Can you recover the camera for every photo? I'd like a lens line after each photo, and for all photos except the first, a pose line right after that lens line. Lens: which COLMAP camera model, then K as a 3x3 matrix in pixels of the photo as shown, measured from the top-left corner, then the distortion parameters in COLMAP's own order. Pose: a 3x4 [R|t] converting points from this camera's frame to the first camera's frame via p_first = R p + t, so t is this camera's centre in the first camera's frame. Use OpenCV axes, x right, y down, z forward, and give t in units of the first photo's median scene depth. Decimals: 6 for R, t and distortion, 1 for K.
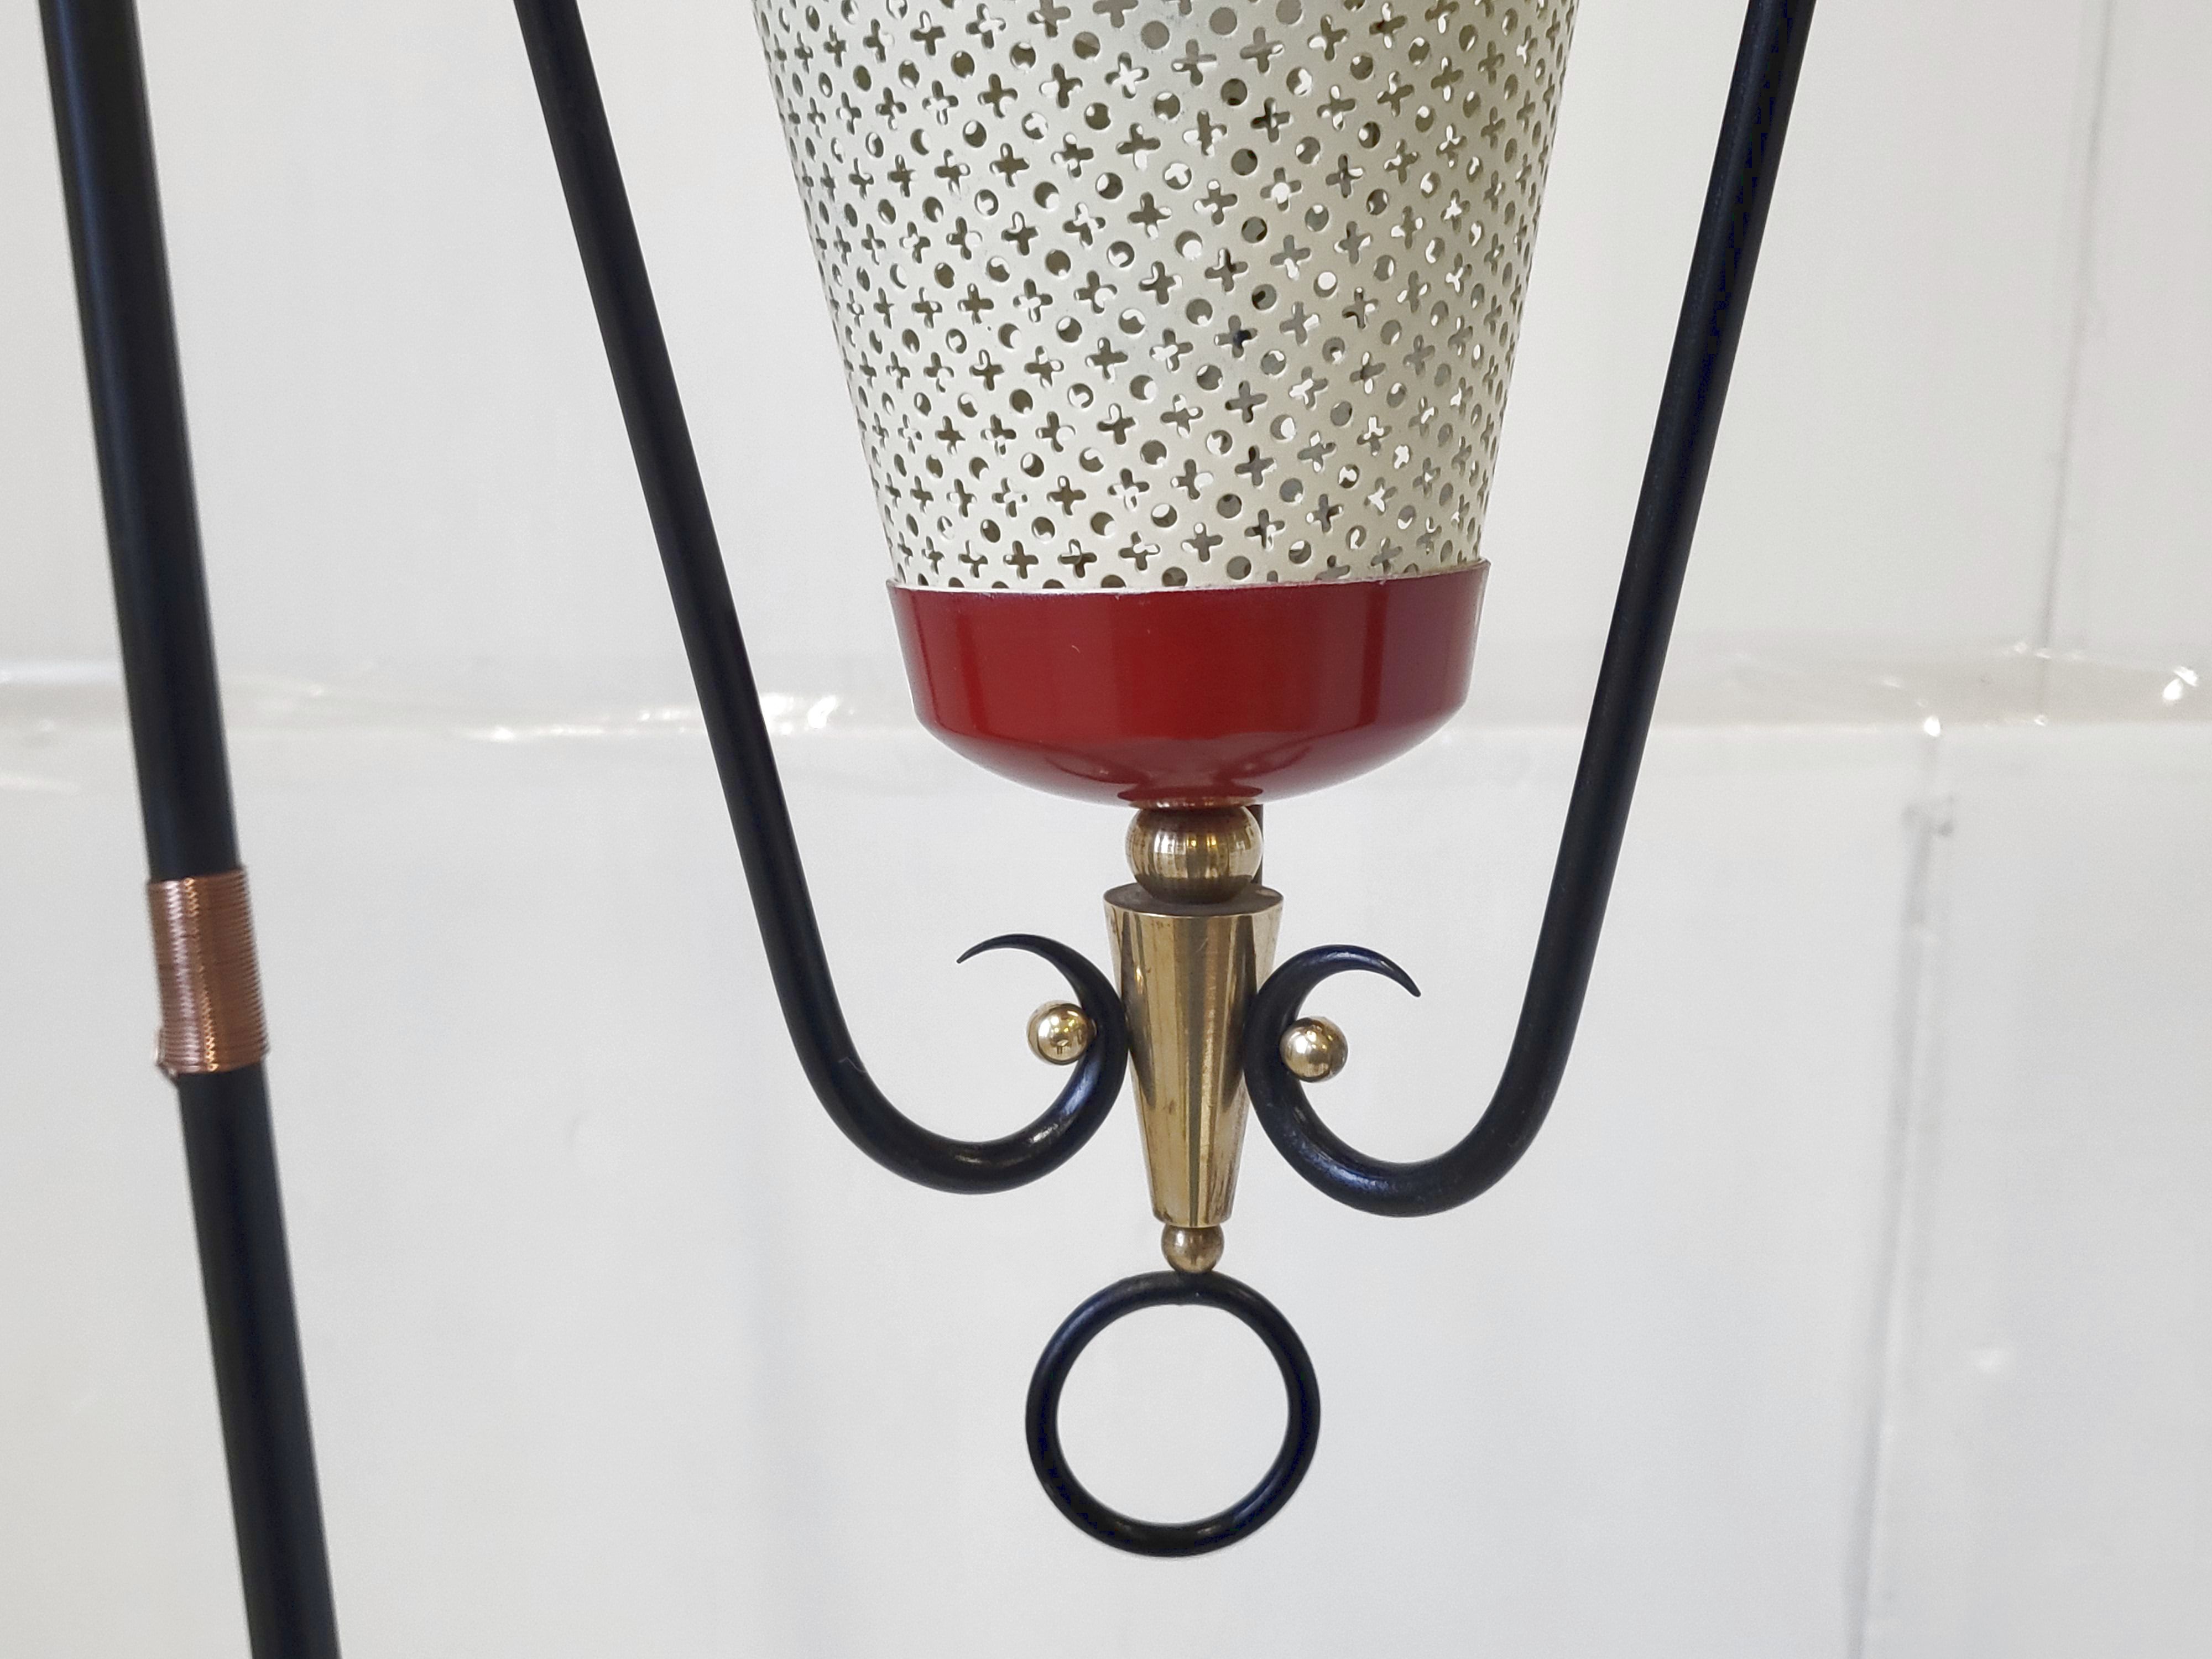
lens RADIAL K [[2705.1, 0, 1110.4], [0, 2705.1, 841.4], [0, 0, 1]] dist [-0.019818, 0.000000]
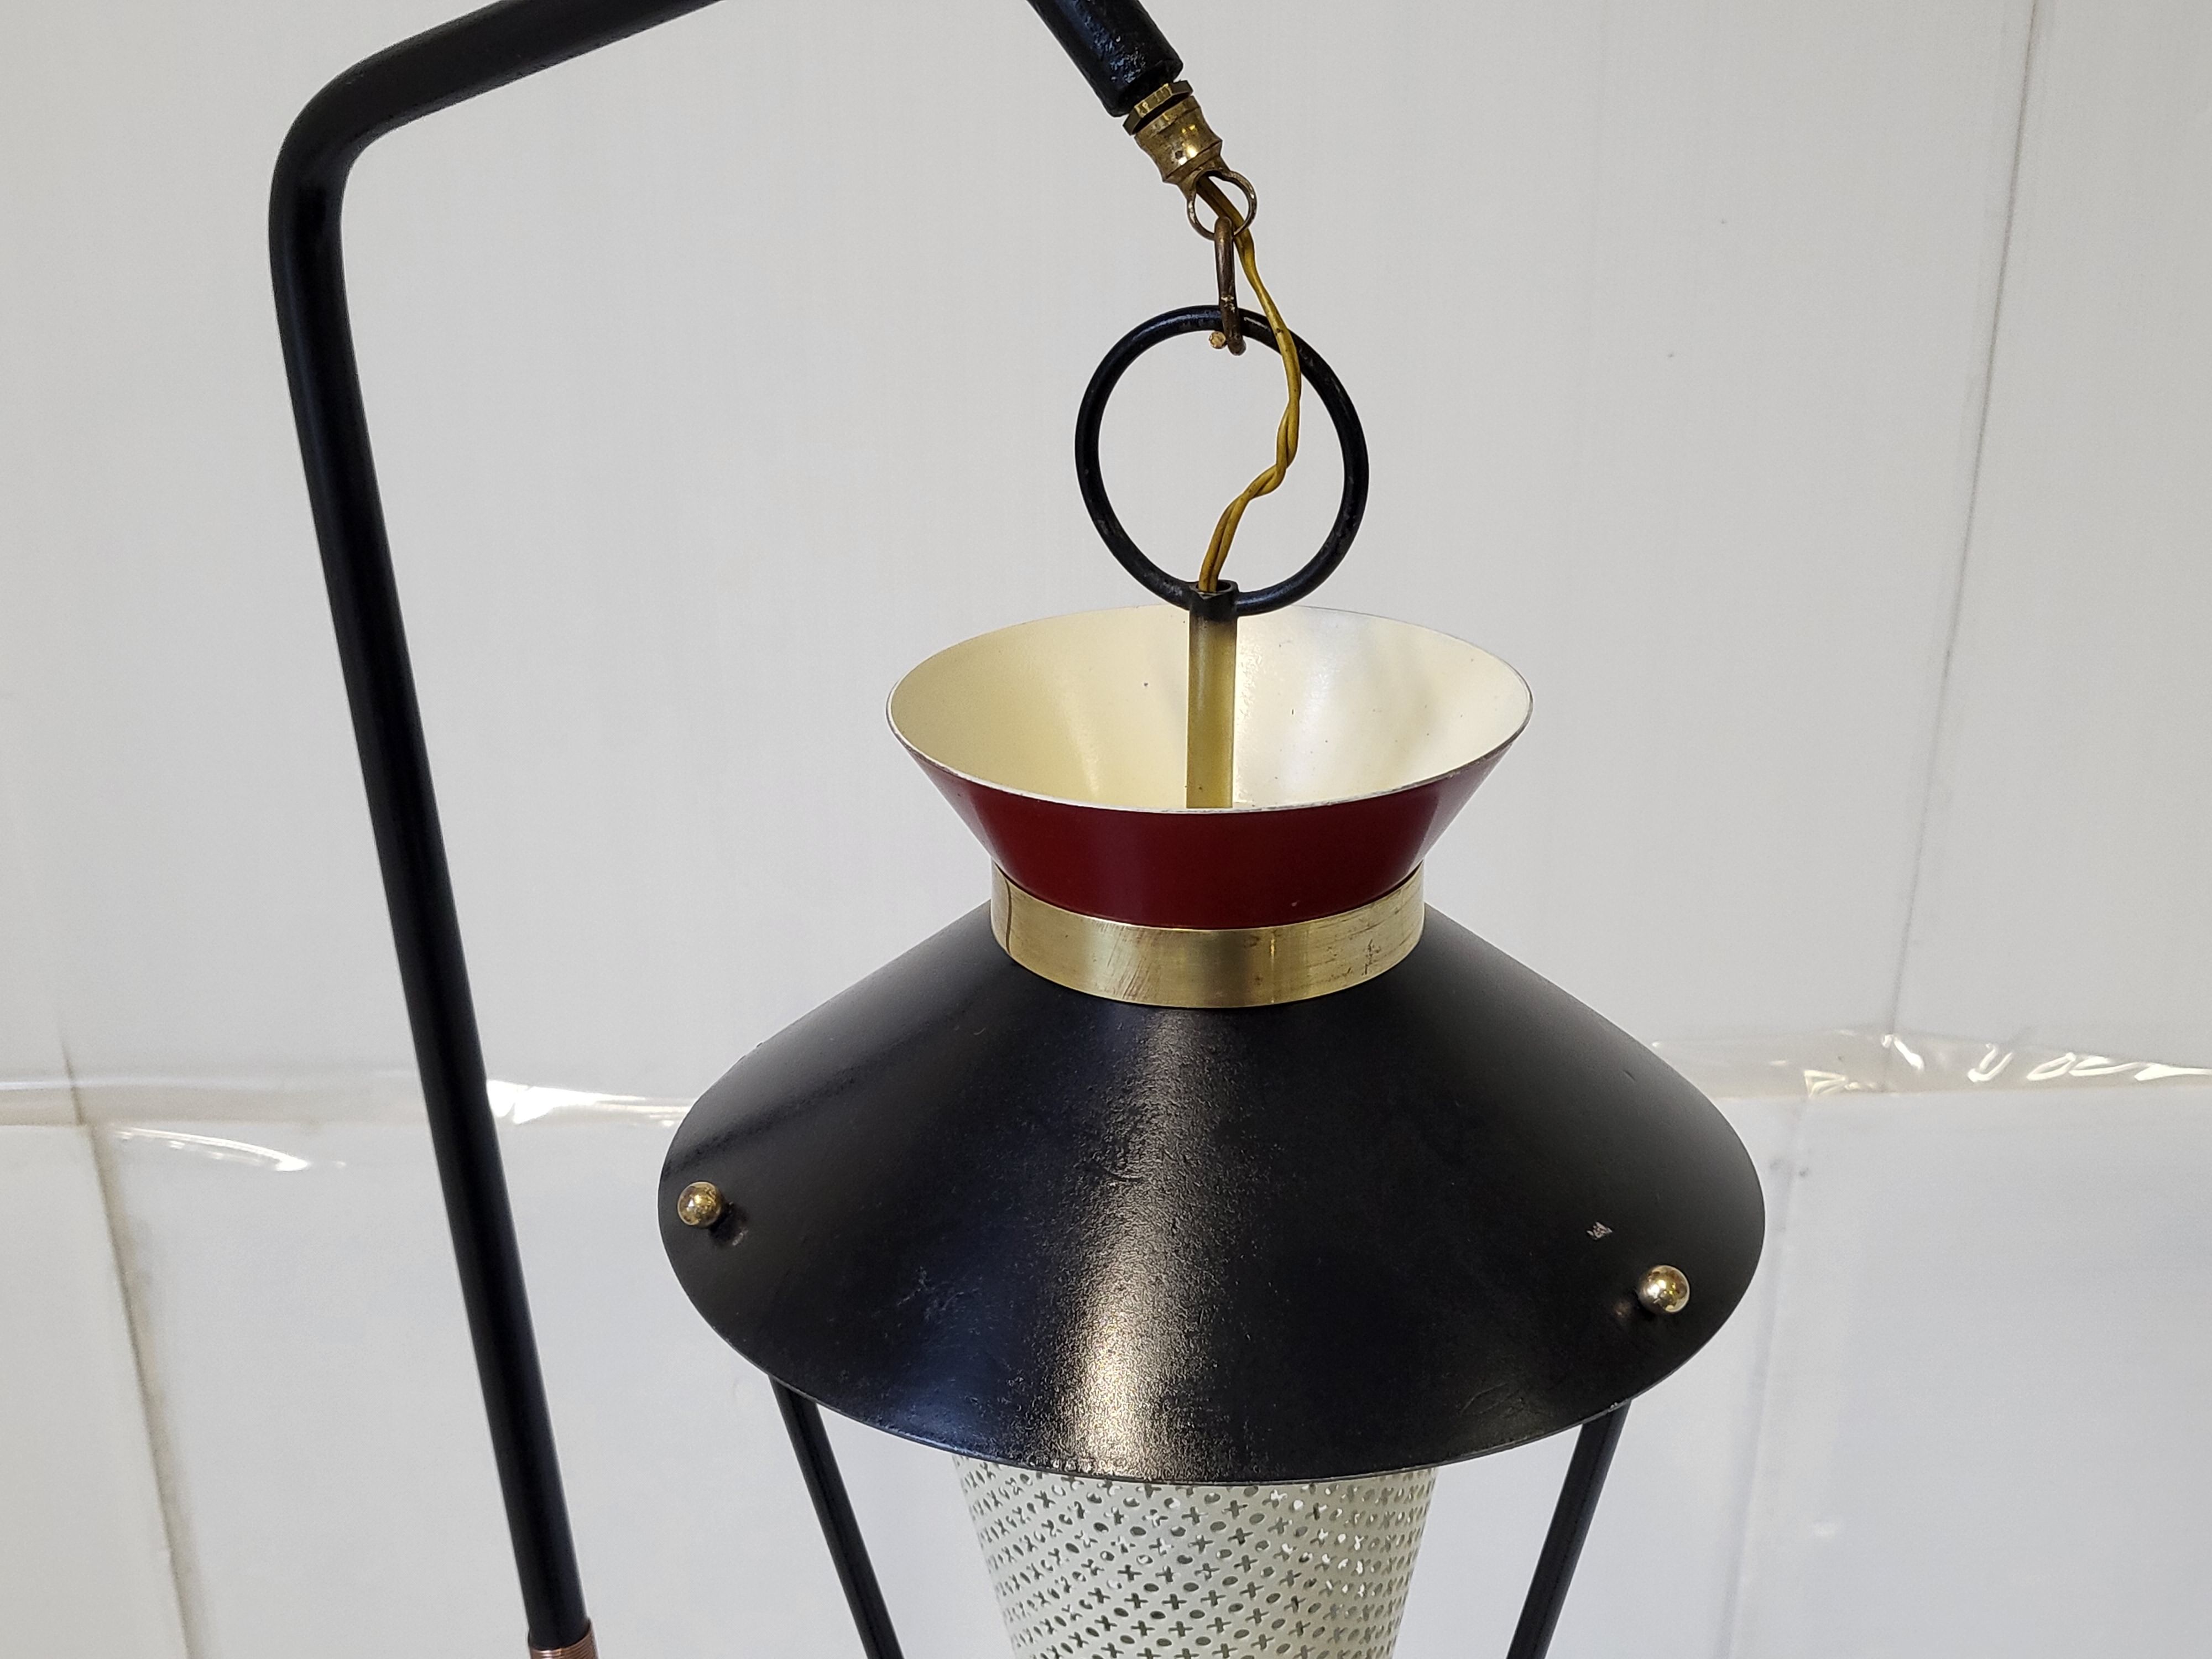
lens RADIAL K [[2705.1, 0, 1113.3], [0, 2705.1, 836.7], [0, 0, 1]] dist [-0.019818, 0.000000]
pose [[0.999907, 0.001945, -0.013465, -0.004201], [0.000714, 0.980861, 0.194705, -0.884429], [0.013586, -0.194697, 0.980769, -0.501124]]
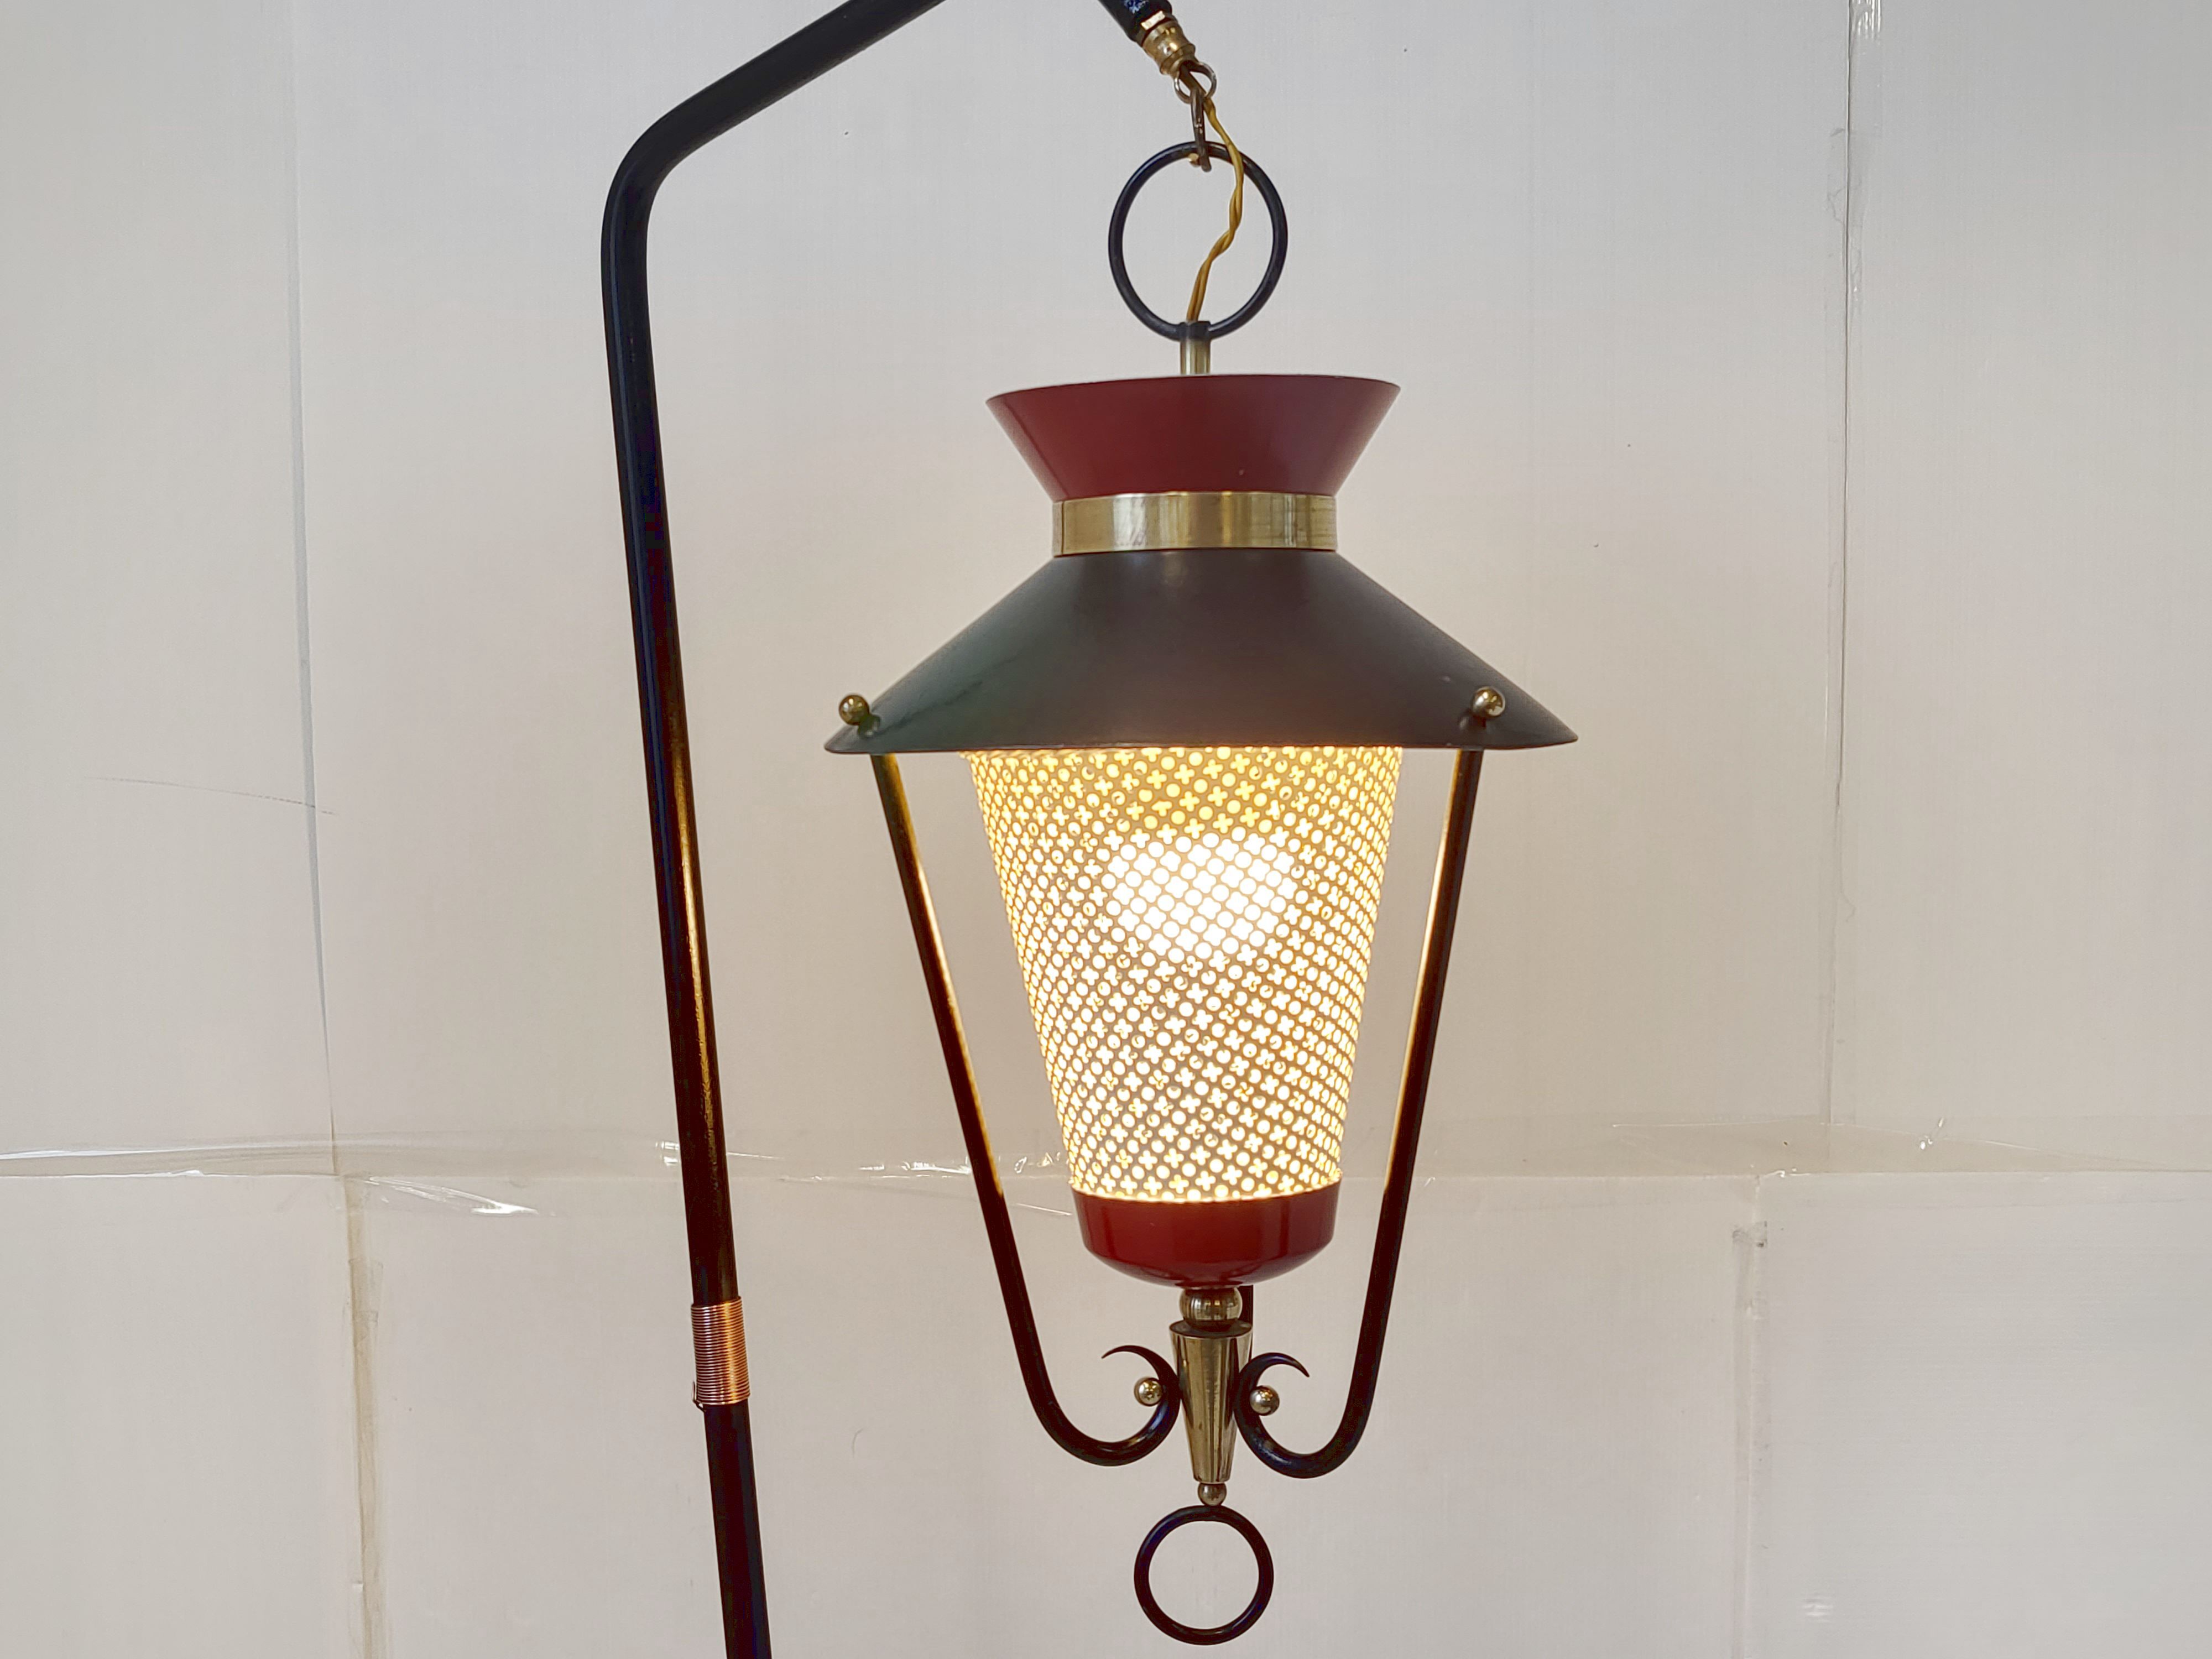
lens RADIAL K [[2705.1, 0, 1107.1], [0, 2705.1, 820.4], [0, 0, 1]] dist [-0.019818, 0.000000]
pose [[0.997888, -0.007066, -0.064572, 0.090429], [-0.000843, 0.992574, -0.121641, -0.119381], [0.064952, 0.121438, 0.990472, -1.196334]]
